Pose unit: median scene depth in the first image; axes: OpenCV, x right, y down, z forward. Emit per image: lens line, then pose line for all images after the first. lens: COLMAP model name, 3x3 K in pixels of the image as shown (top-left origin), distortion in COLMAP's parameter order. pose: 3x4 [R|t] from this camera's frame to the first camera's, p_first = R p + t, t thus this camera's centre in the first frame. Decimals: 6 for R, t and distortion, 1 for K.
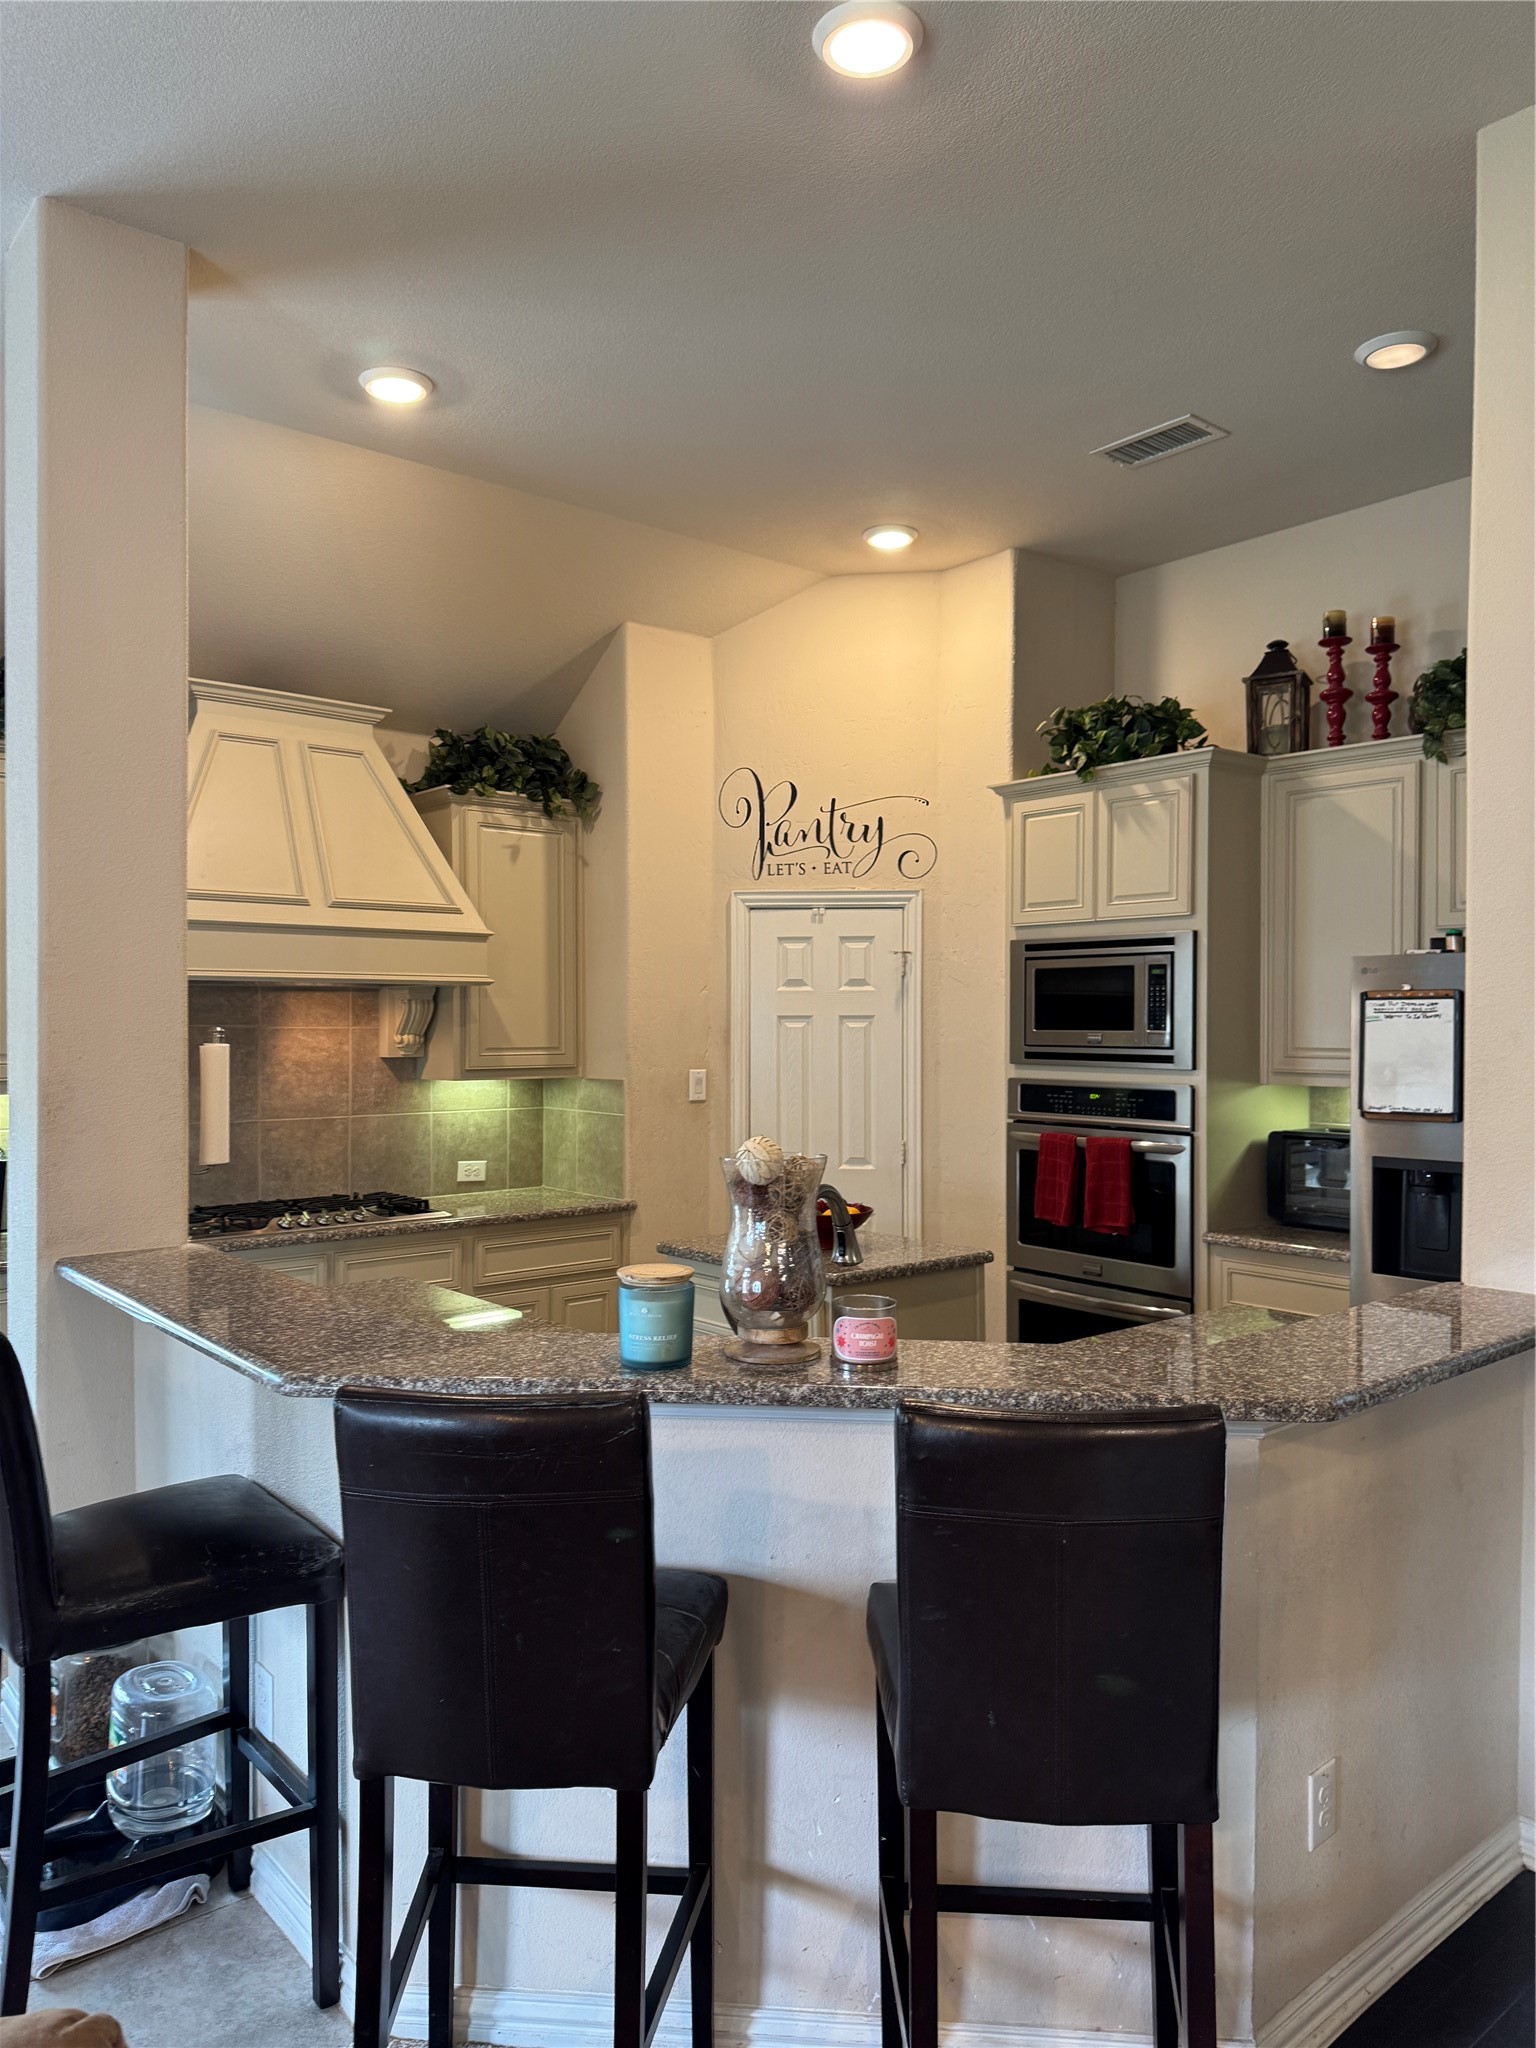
lens RADIAL K [[1449.0, 0, 754.6], [0, 1449.0, 1035.3], [0, 0, 1]] dist [0.105685, -0.134347]
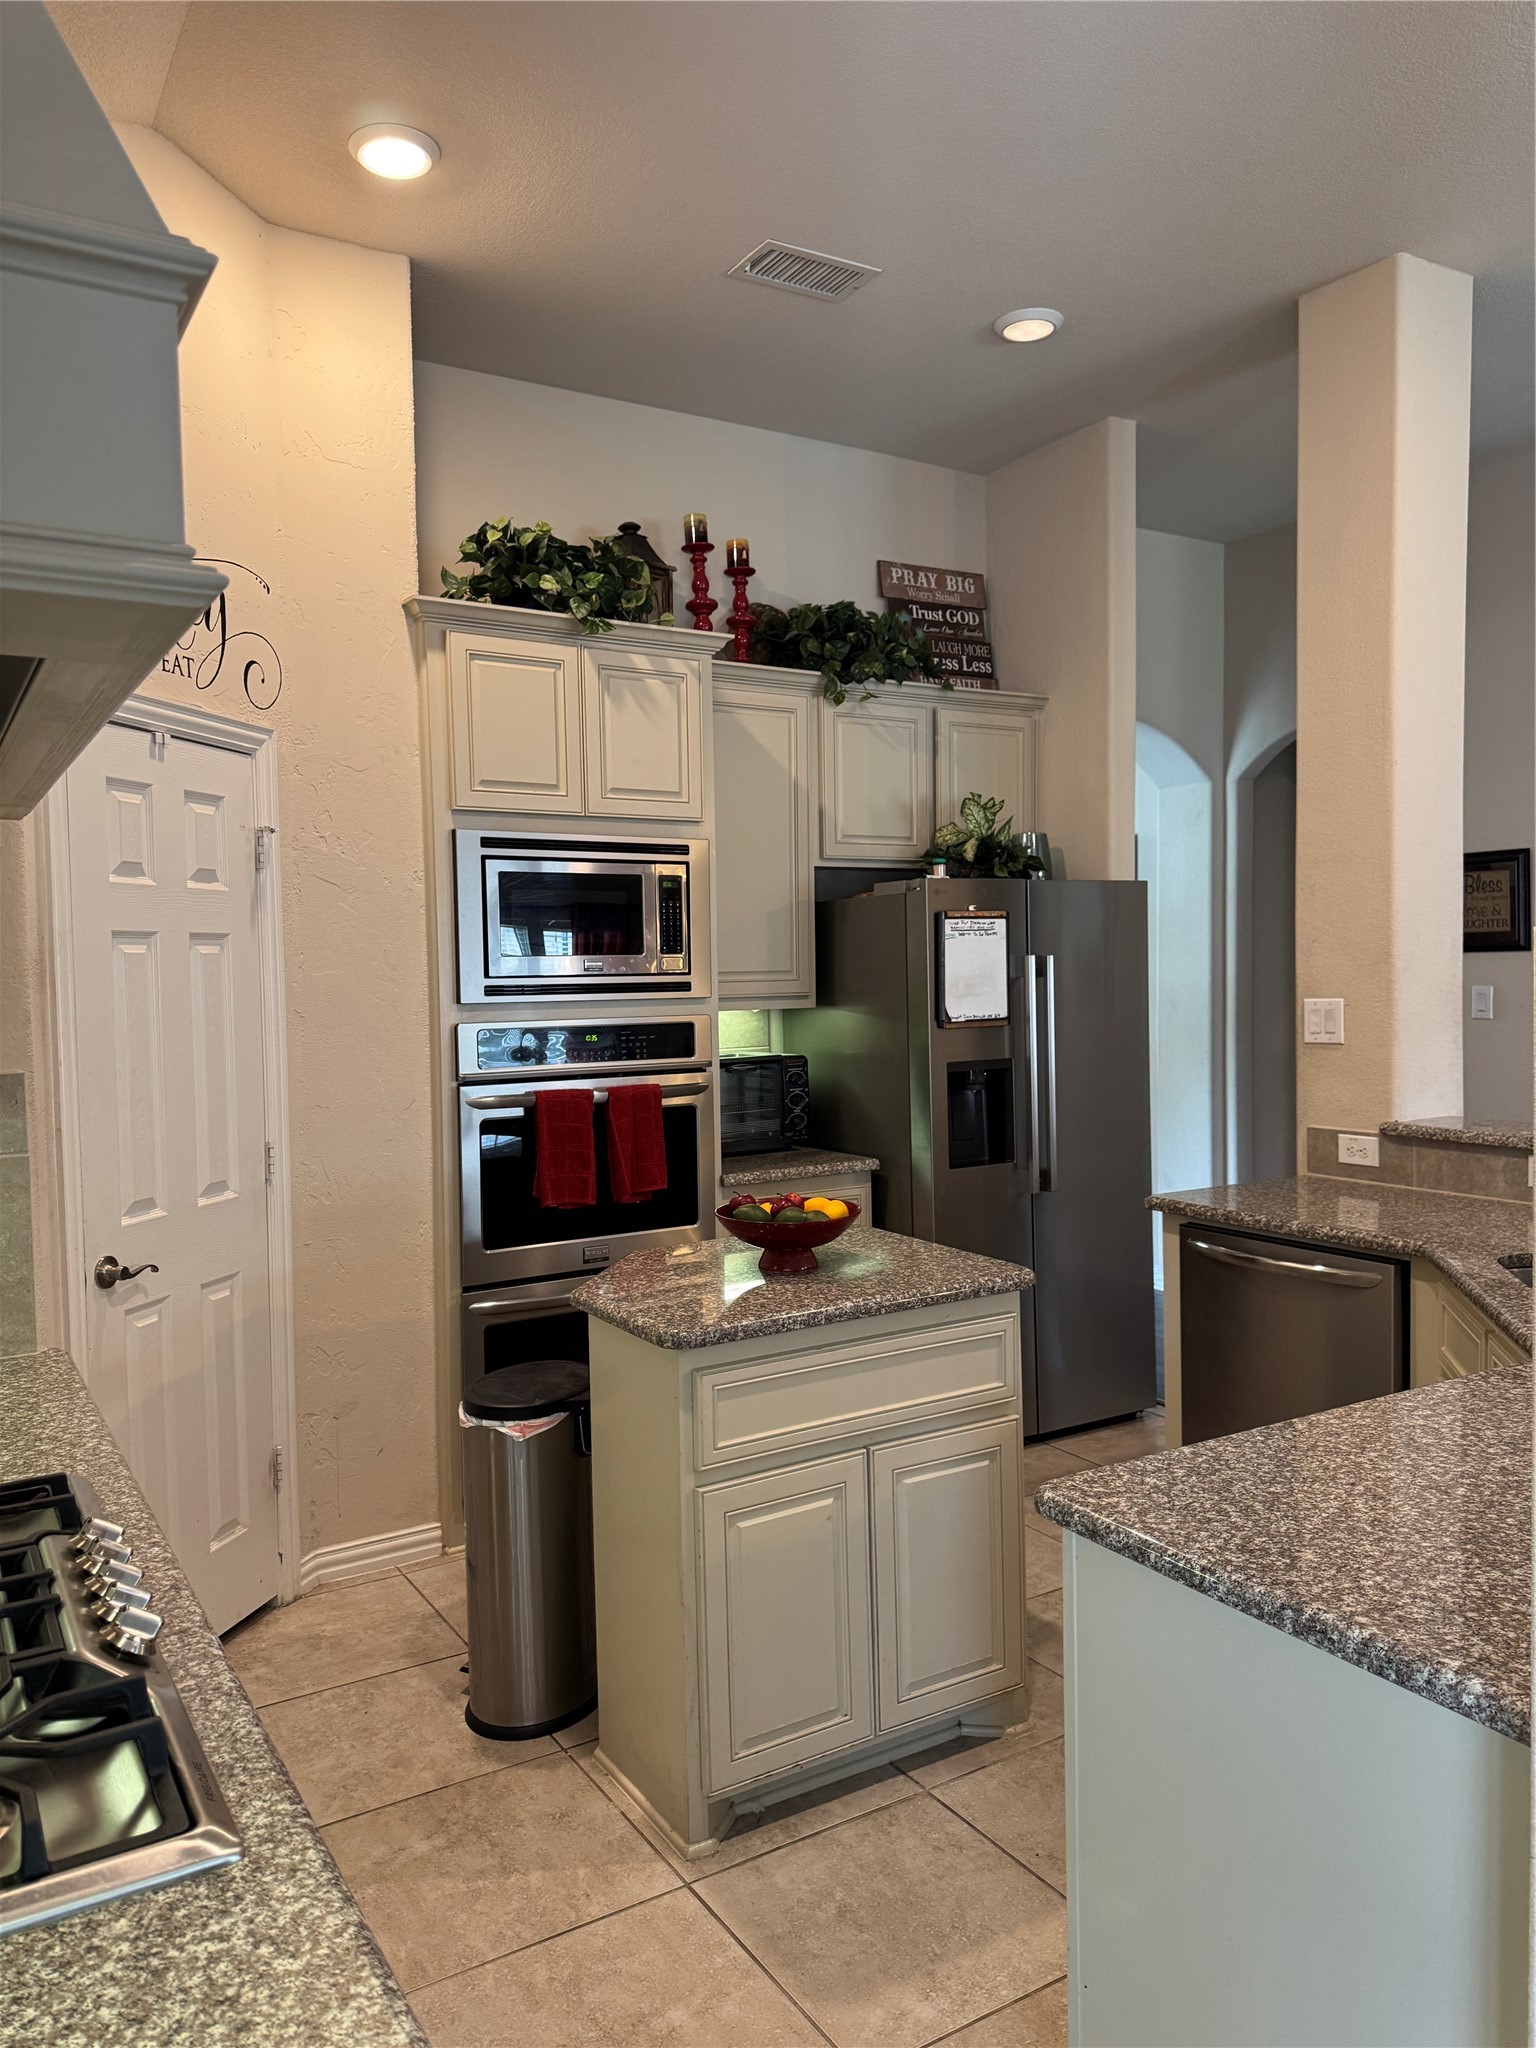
lens RADIAL K [[1449.0, 0, 780.9], [0, 1449.0, 1026.3], [0, 0, 1]] dist [0.105685, -0.134347]
pose [[0.133284, -0.044192, 0.990092, -0.501868], [0.027225, 0.998792, 0.040916, 0.005744], [-0.990704, 0.021502, 0.134326, 0.742894]]
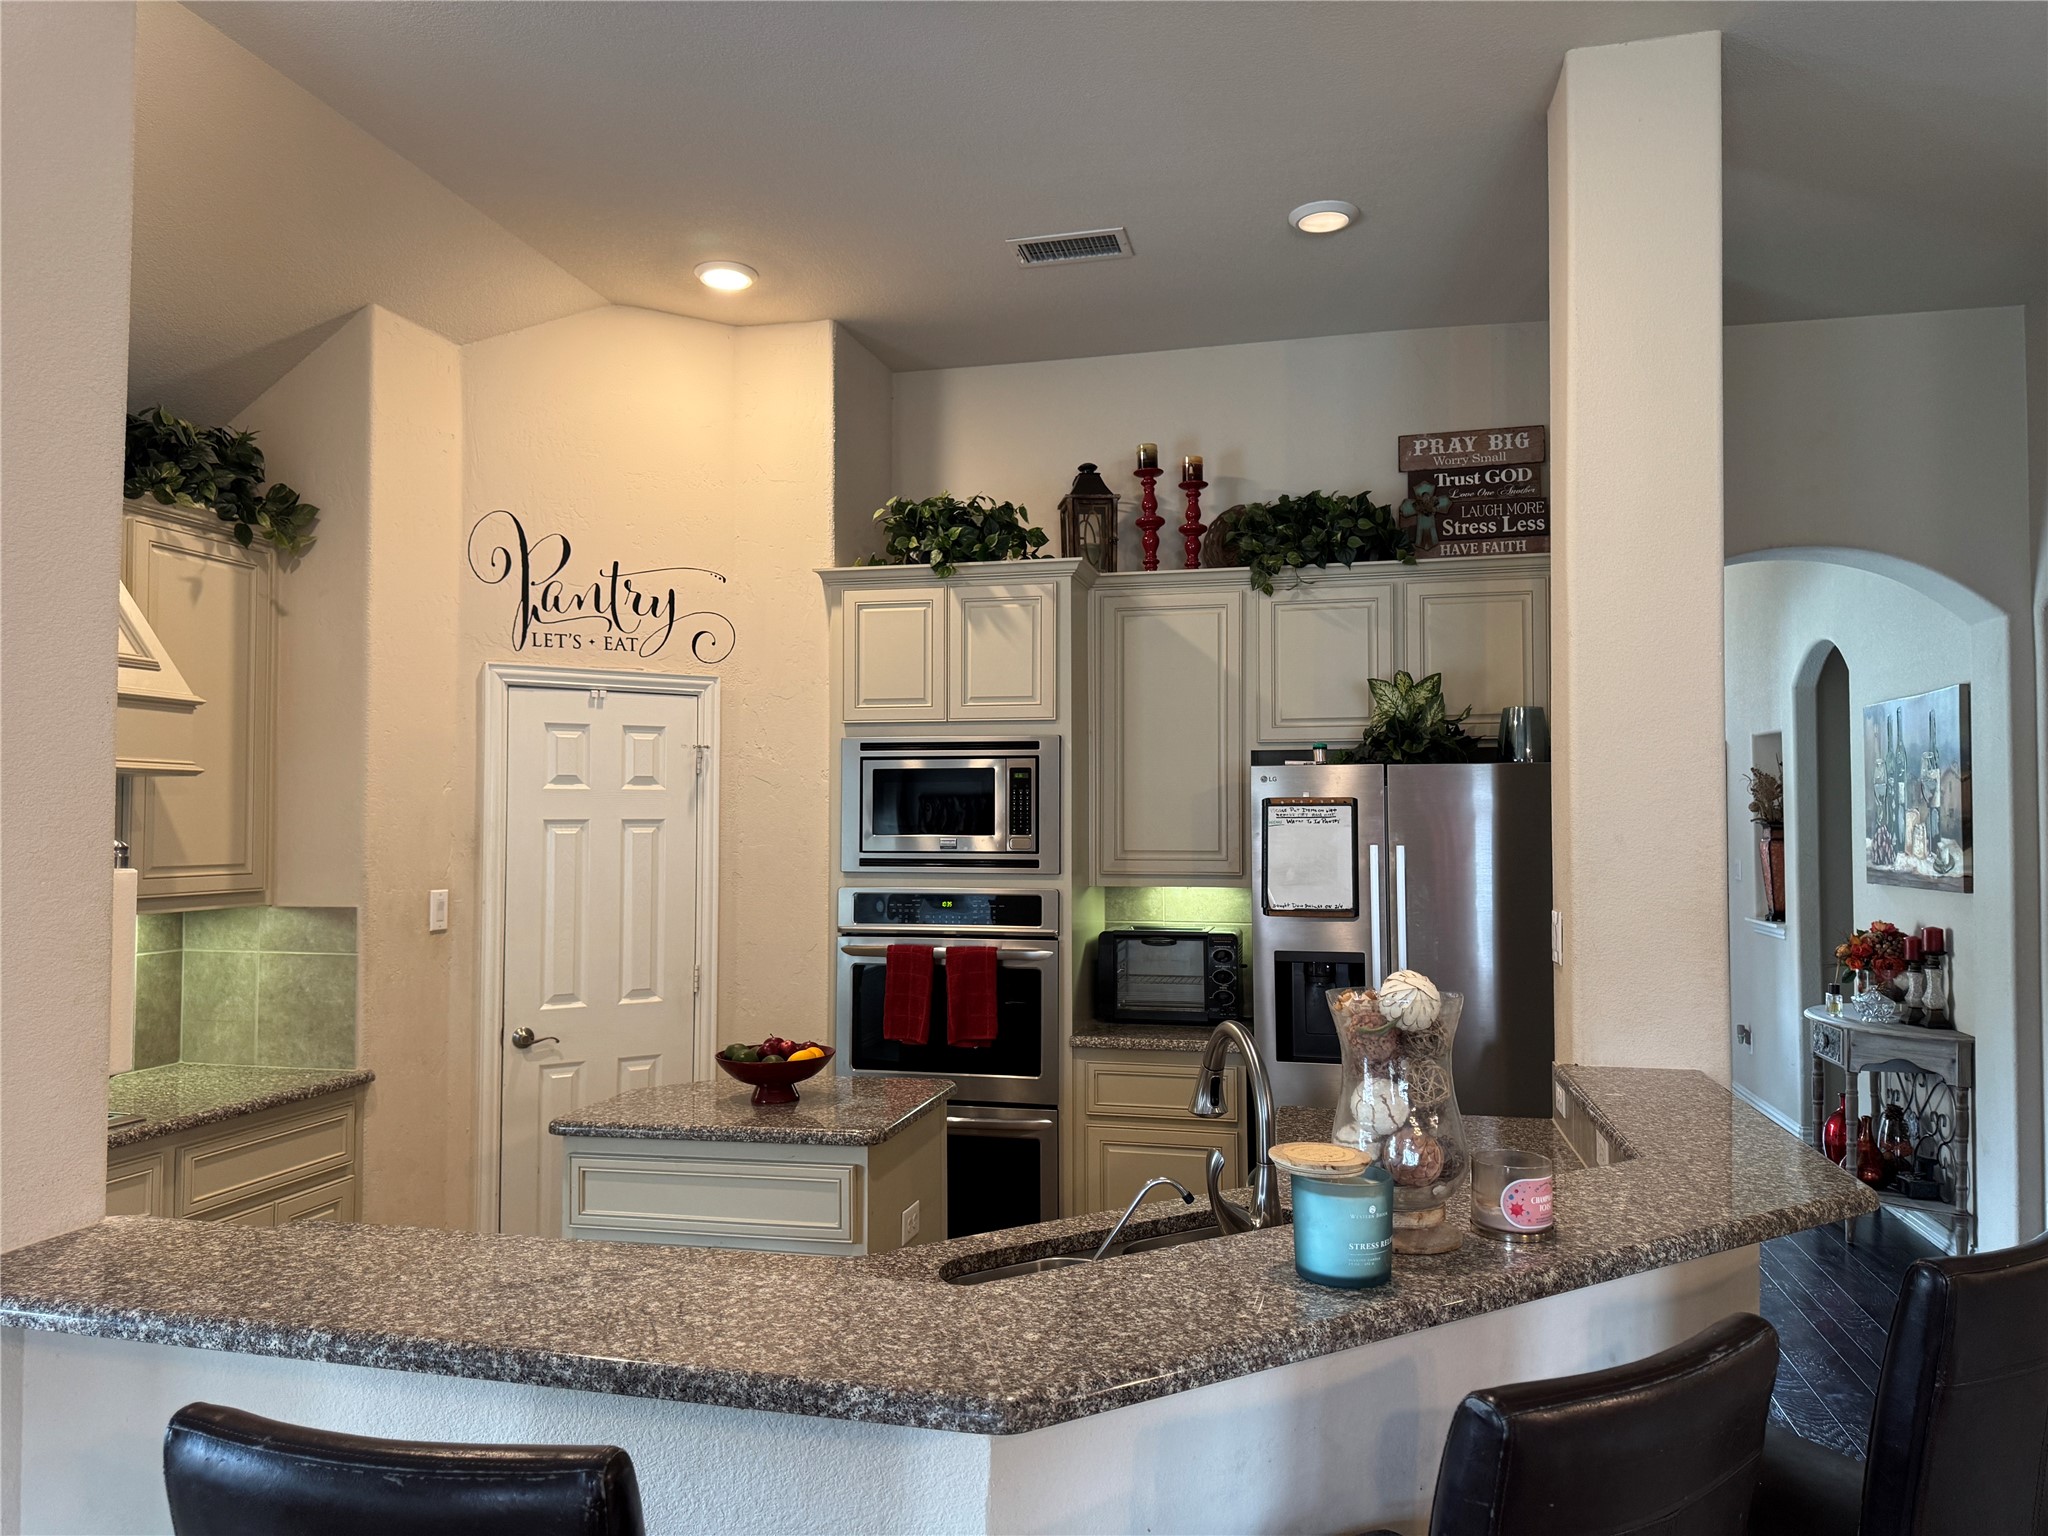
lens RADIAL K [[1449.0, 0, 1026.6], [0, 1449.0, 768.1], [0, 0, 1]] dist [0.105685, -0.134347]
pose [[0.793446, 0.021481, 0.608262, -0.287074], [0.006563, 0.999017, -0.043841, -0.004826], [-0.608605, 0.038777, 0.792525, 0.197329]]
